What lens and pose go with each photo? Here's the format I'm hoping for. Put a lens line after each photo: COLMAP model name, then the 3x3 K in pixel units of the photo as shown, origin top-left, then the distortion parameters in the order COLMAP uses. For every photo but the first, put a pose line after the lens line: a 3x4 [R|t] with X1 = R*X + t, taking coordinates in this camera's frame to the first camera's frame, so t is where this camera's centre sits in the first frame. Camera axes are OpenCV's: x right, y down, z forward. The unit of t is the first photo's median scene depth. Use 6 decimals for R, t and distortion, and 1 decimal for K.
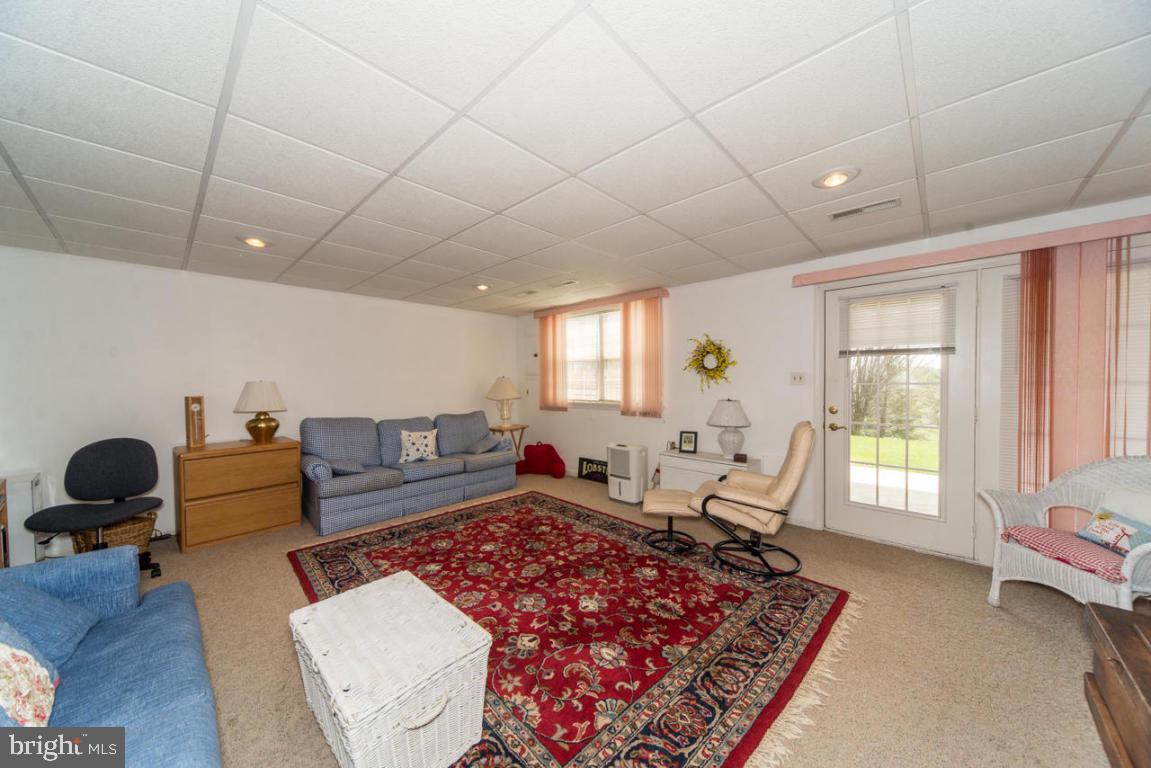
lens RADIAL K [[402.3, 0, 572.8], [0, 402.3, 388.1], [0, 0, 1]] dist [0.009417, -0.001315]
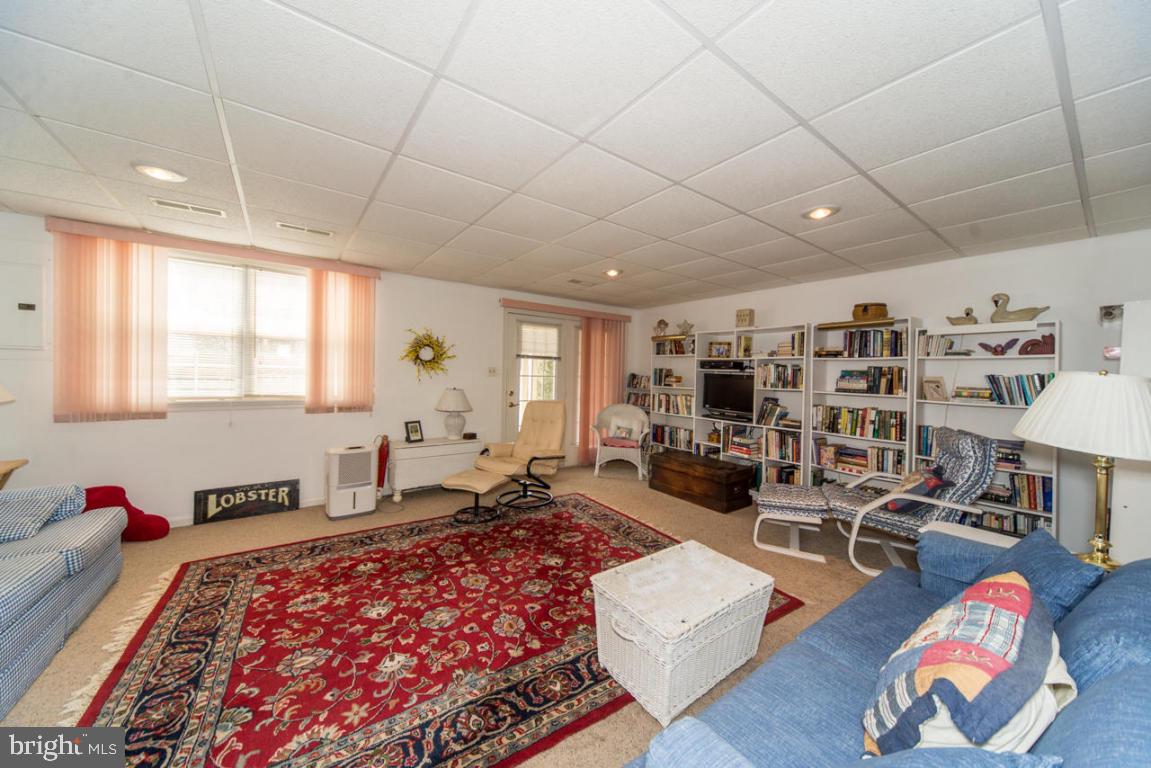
lens RADIAL K [[402.3, 0, 578.1], [0, 402.3, 378.3], [0, 0, 1]] dist [0.009417, -0.001315]
pose [[0.156463, -0.001199, 0.987683, -0.735793], [-0.004989, 0.999986, 0.002004, -0.005423], [-0.987671, -0.005241, 0.156455, 0.487546]]
